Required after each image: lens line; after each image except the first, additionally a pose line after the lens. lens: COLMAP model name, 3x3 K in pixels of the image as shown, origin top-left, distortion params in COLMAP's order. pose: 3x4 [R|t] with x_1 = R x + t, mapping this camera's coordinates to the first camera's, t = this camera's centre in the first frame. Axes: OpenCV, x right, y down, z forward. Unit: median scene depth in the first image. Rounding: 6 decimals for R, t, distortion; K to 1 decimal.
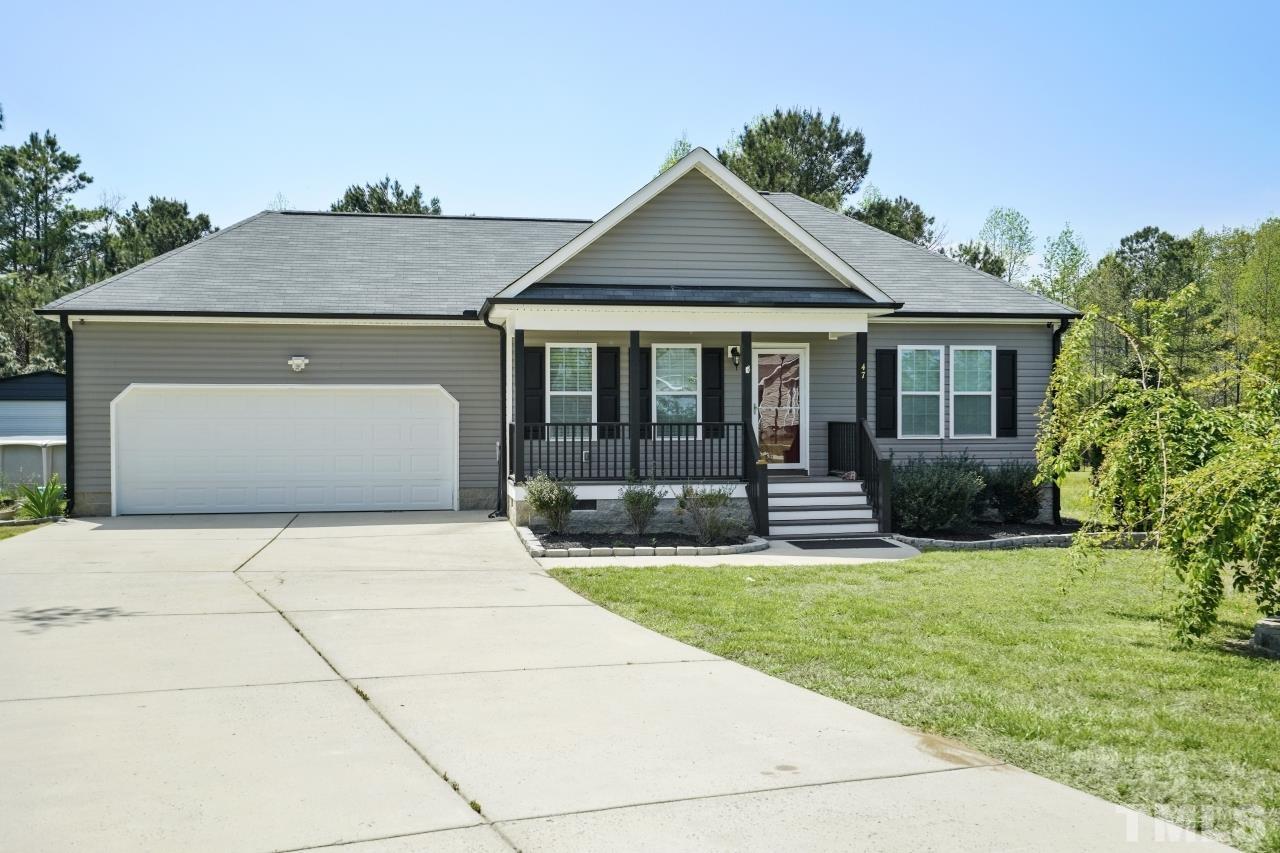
lens RADIAL K [[1238.0, 0, 646.7], [0, 1238.0, 422.3], [0, 0, 1]] dist [0.012643, 0.140108]
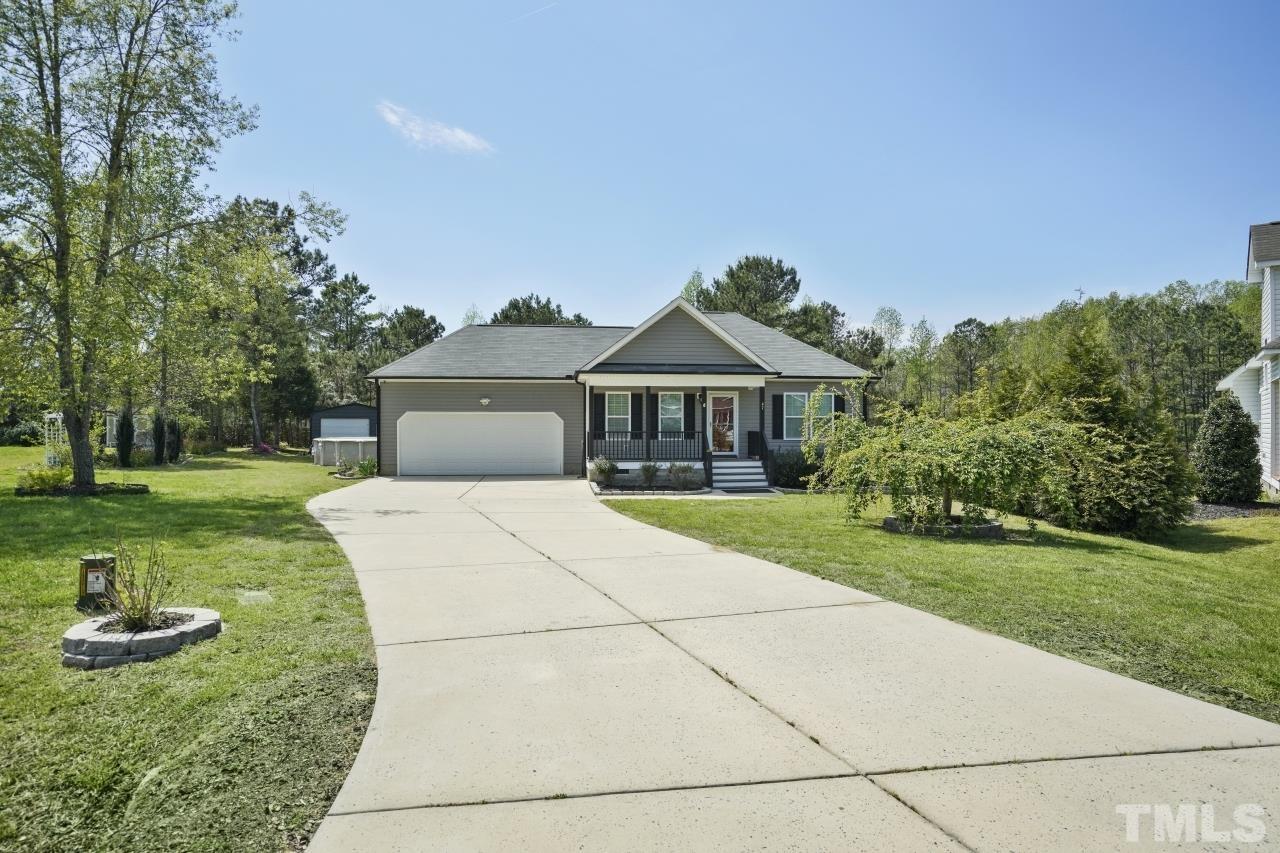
lens RADIAL K [[736.5, 0, 640.0], [0, 736.5, 426.5], [0, 0, 1]] dist [-0.049233, 0.046670]
pose [[0.998128, 0.002818, -0.061103, 0.046583], [-0.003128, 0.999983, -0.004980, -0.001493], [0.061088, 0.005162, 0.998119, -0.188668]]
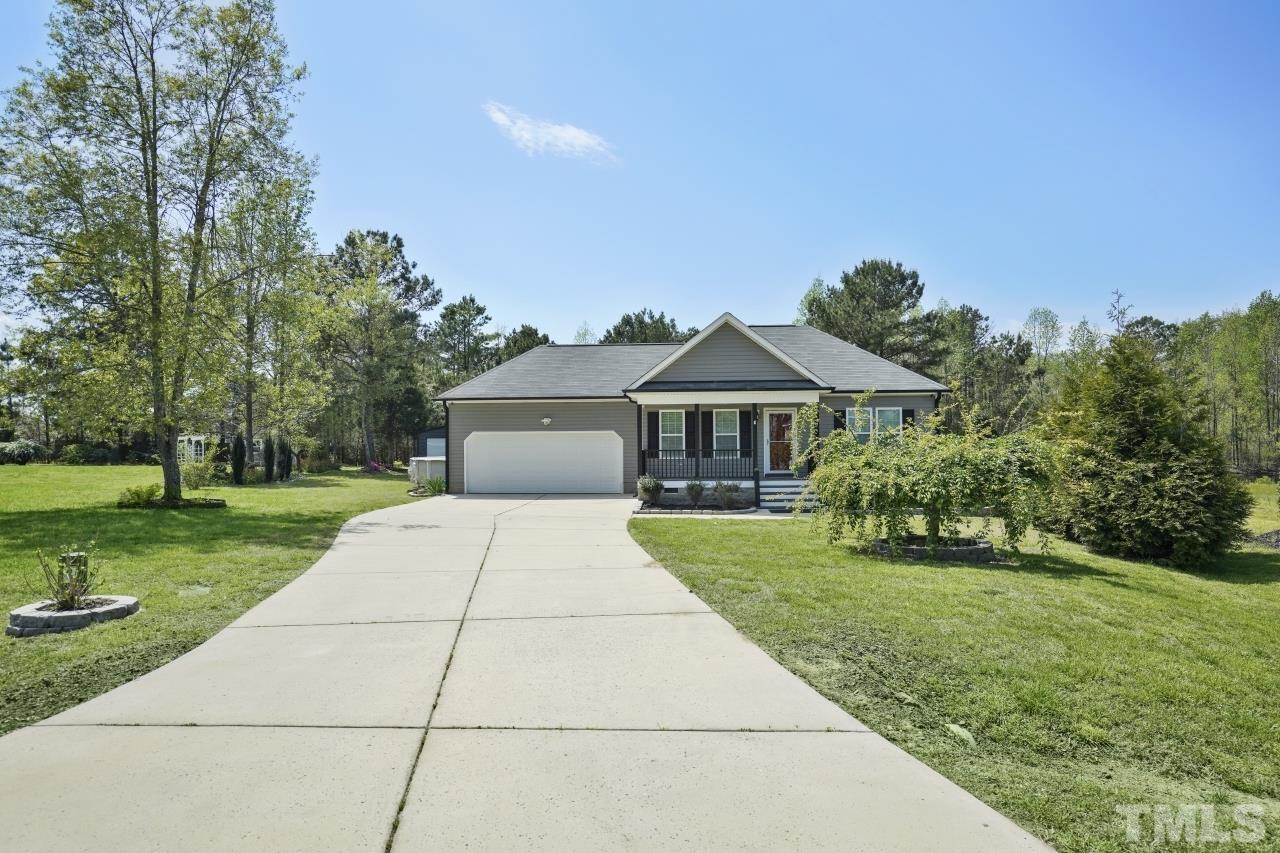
lens RADIAL K [[773.7, 0, 641.4], [0, 773.7, 431.8], [0, 0, 1]] dist [-0.051956, 0.053082]
pose [[0.970269, -0.007913, -0.241900, 0.188307], [0.003070, 0.999787, -0.020392, -0.003008], [0.242010, 0.019043, 0.970087, -0.216405]]
